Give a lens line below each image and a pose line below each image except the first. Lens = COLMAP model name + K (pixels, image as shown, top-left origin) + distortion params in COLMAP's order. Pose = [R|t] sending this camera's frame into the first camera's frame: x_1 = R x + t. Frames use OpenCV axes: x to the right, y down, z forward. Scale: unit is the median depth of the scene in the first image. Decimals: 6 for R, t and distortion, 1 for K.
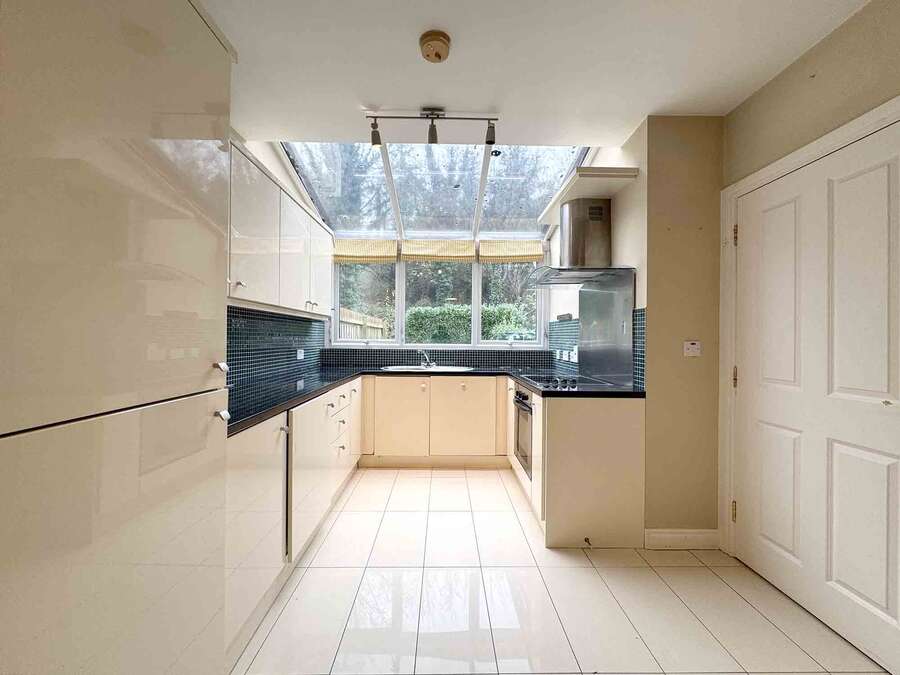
lens RADIAL K [[358.6, 0, 450.0], [0, 358.6, 337.5], [0, 0, 1]] dist [-0.000248, 0.000059]
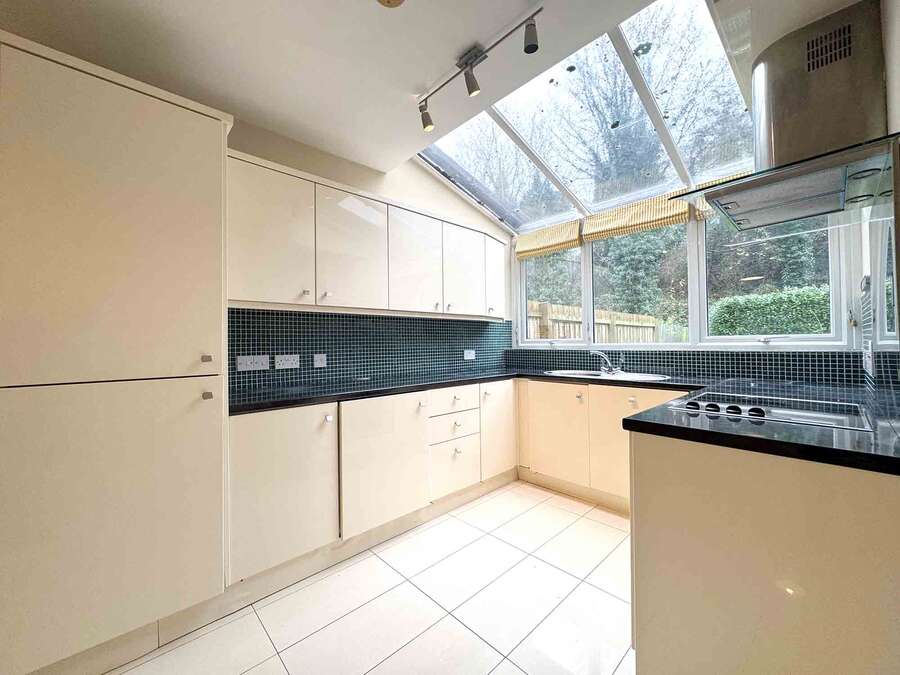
lens RADIAL K [[358.6, 0, 450.0], [0, 358.6, 337.5], [0, 0, 1]] dist [-0.000248, 0.000059]
pose [[0.674026, -0.027297, -0.738203, 0.284431], [0.020138, 0.999625, -0.018577, 0.013766], [0.738433, -0.002345, 0.674323, 0.234935]]
